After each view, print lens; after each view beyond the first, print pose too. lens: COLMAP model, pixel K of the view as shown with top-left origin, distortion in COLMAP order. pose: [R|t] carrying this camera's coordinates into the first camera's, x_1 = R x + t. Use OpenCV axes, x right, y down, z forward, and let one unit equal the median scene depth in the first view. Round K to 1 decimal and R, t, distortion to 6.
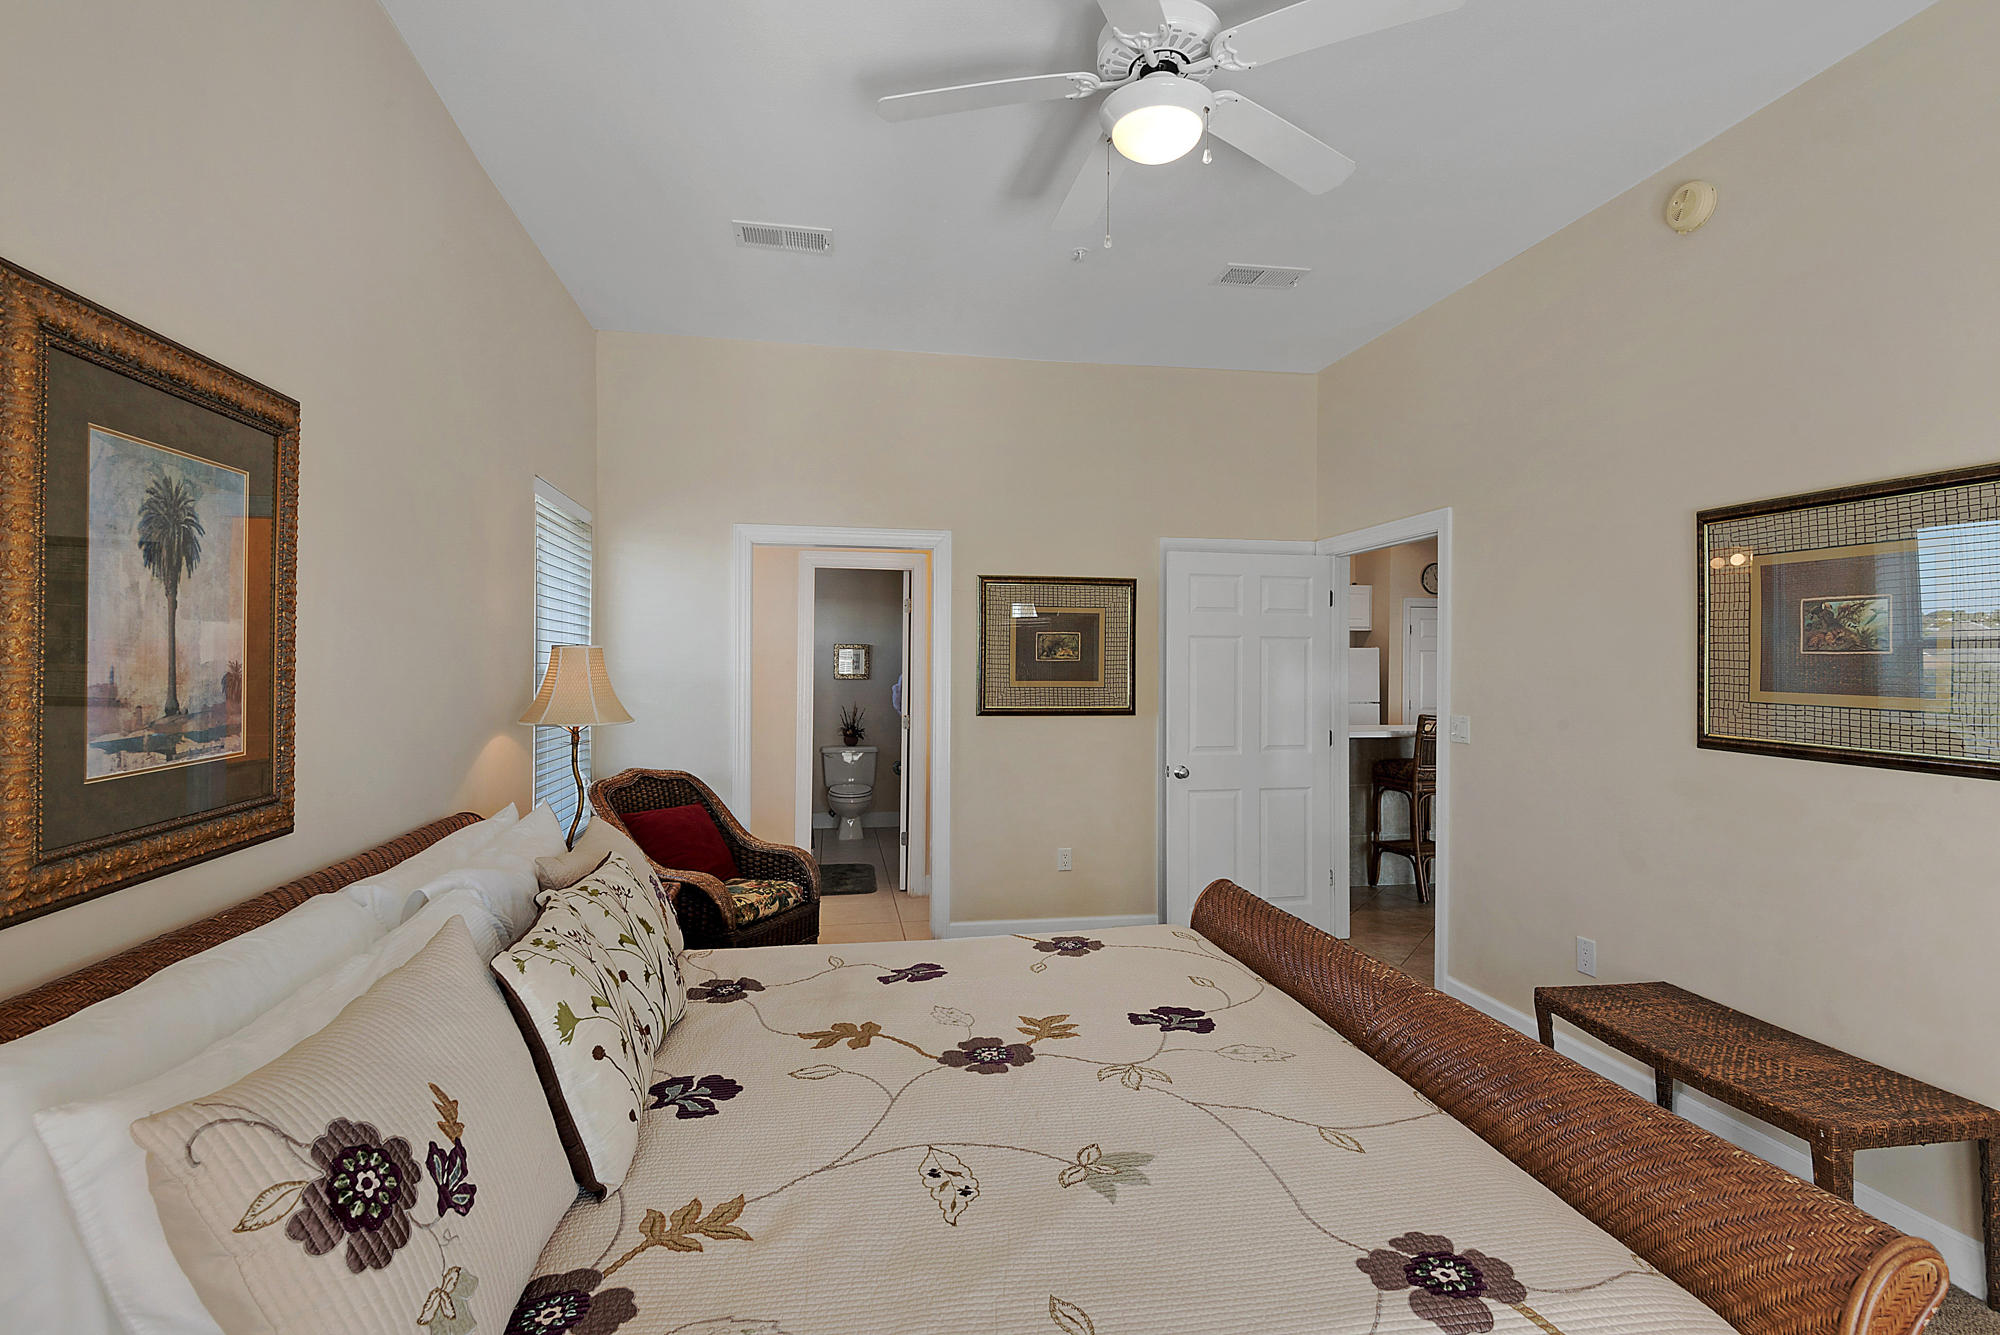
lens RADIAL K [[963.7, 0, 995.3], [0, 963.7, 660.9], [0, 0, 1]] dist [0.001850, 0.000173]
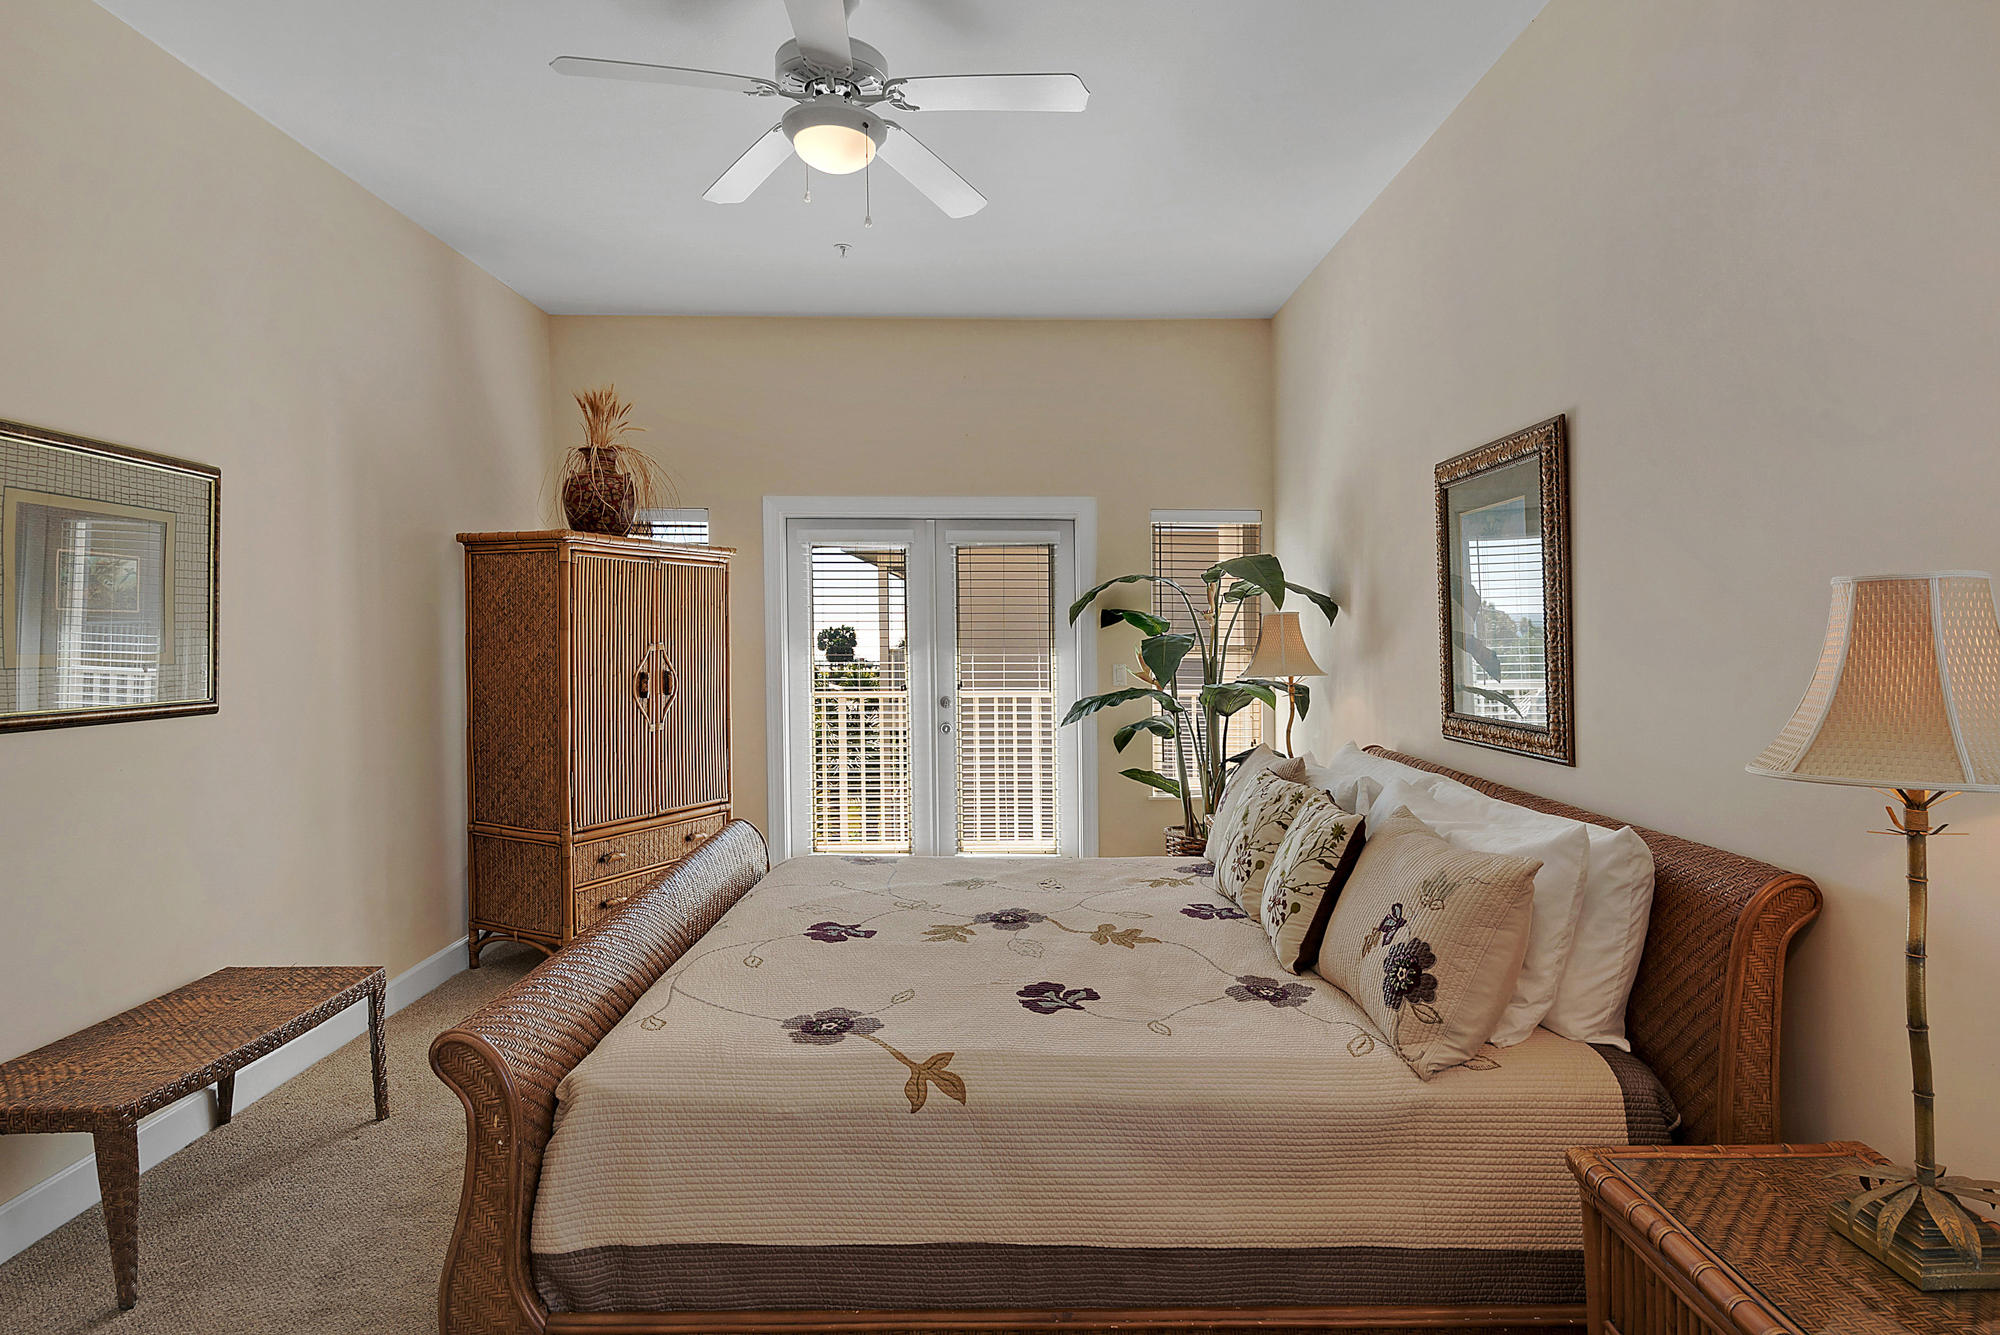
lens RADIAL K [[1057.7, 0, 1001.5], [0, 1057.7, 632.0], [0, 0, 1]] dist [0.014057, -0.000794]
pose [[-0.984649, -0.005463, 0.174462, -0.202145], [-0.005521, 0.999985, 0.000152, 0.008259], [-0.174460, -0.000813, -0.984664, 1.966167]]
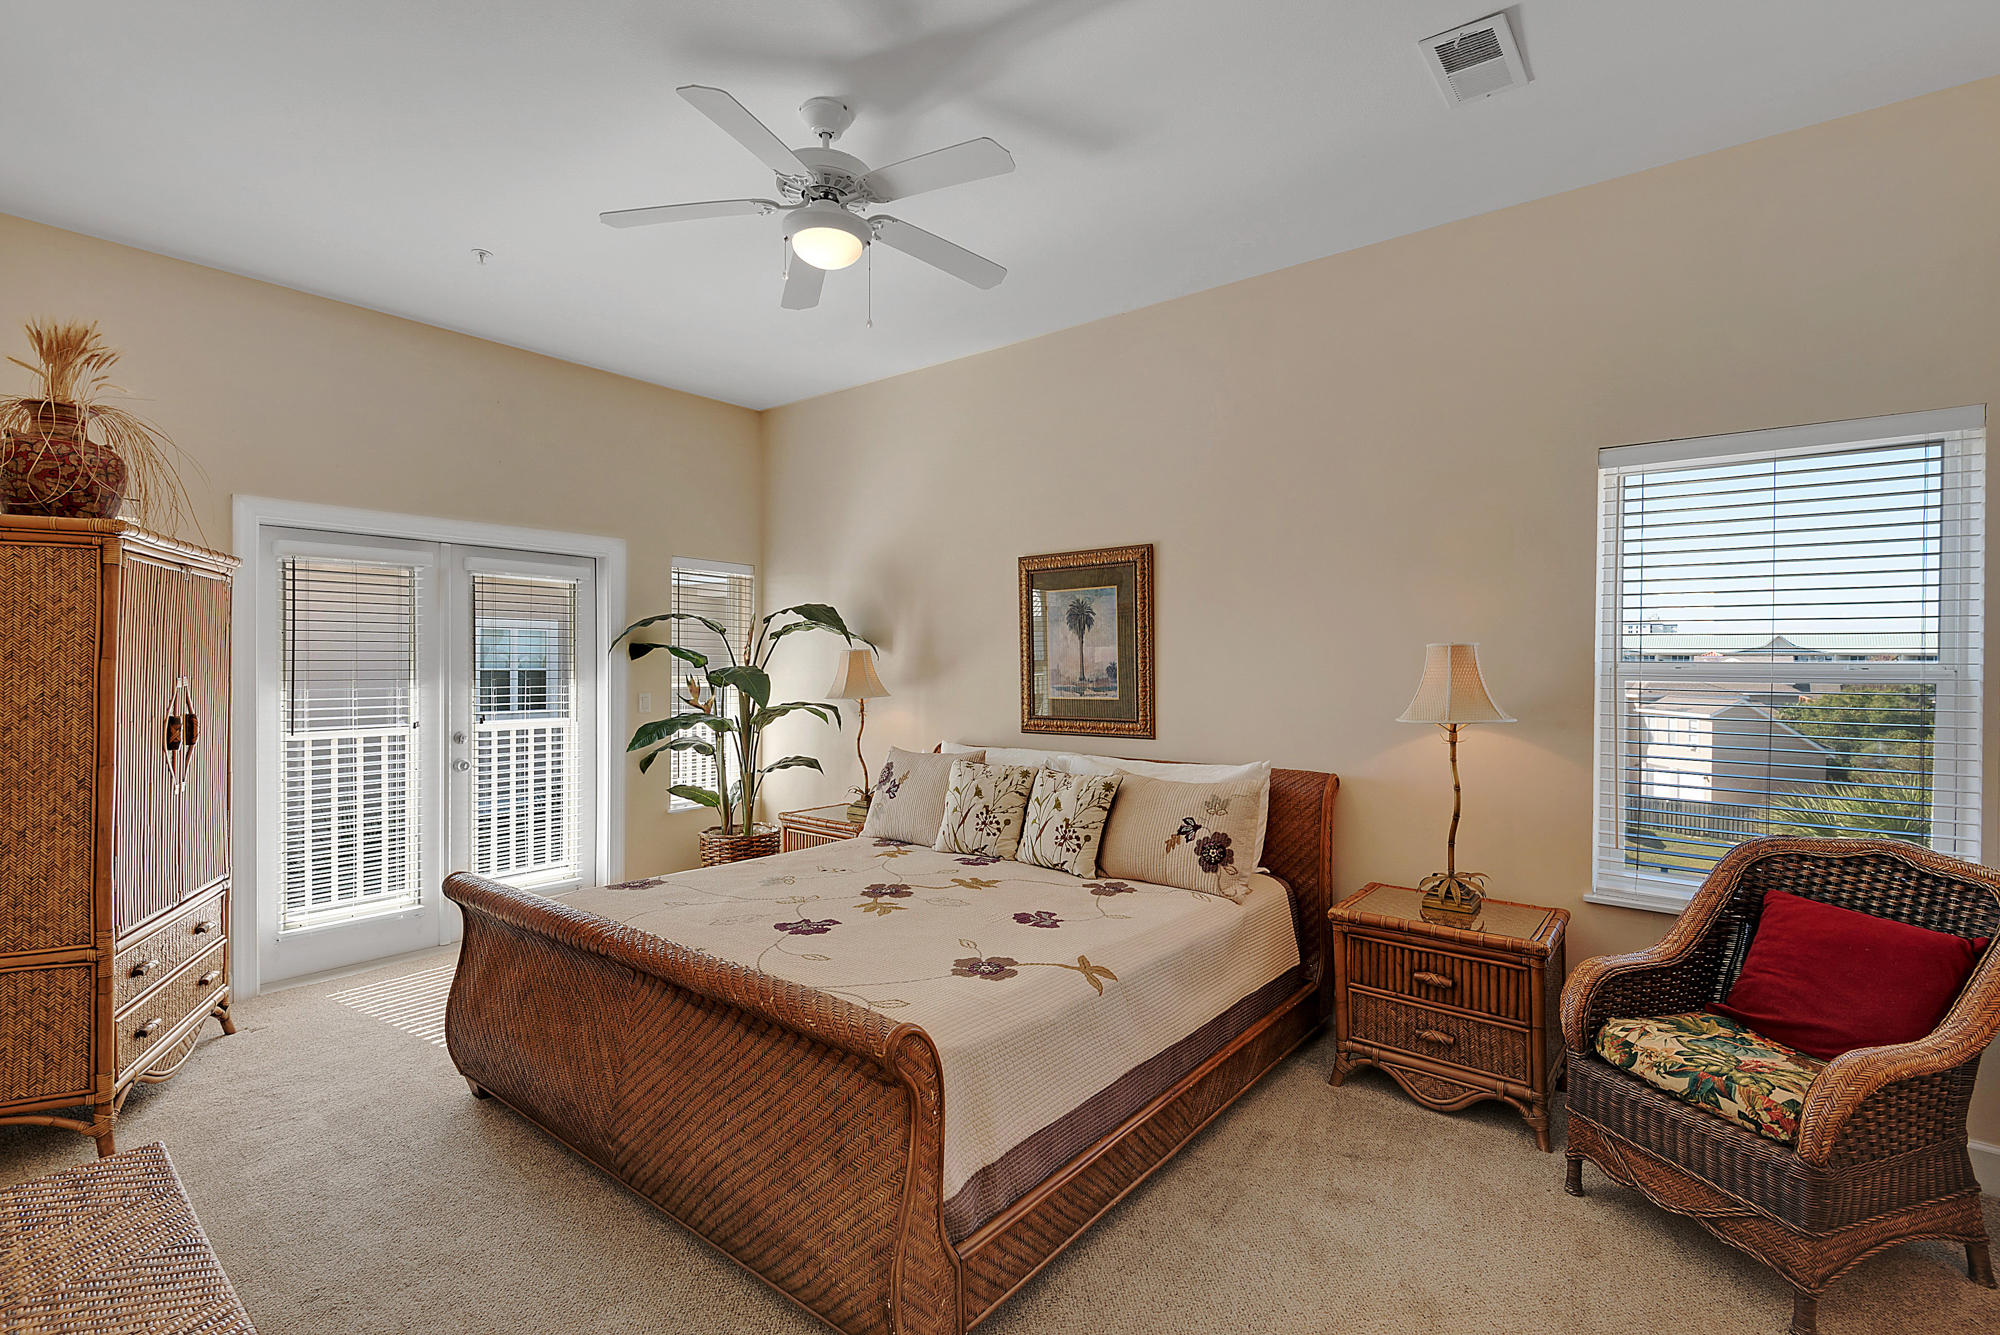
lens RADIAL K [[908.4, 0, 986.2], [0, 908.4, 658.2], [0, 0, 1]] dist [0.012158, -0.000671]
pose [[-0.766159, -0.012666, -0.642526, 0.709959], [-0.003695, 0.999876, -0.015304, 0.020851], [0.642641, -0.009351, -0.766111, 1.871766]]
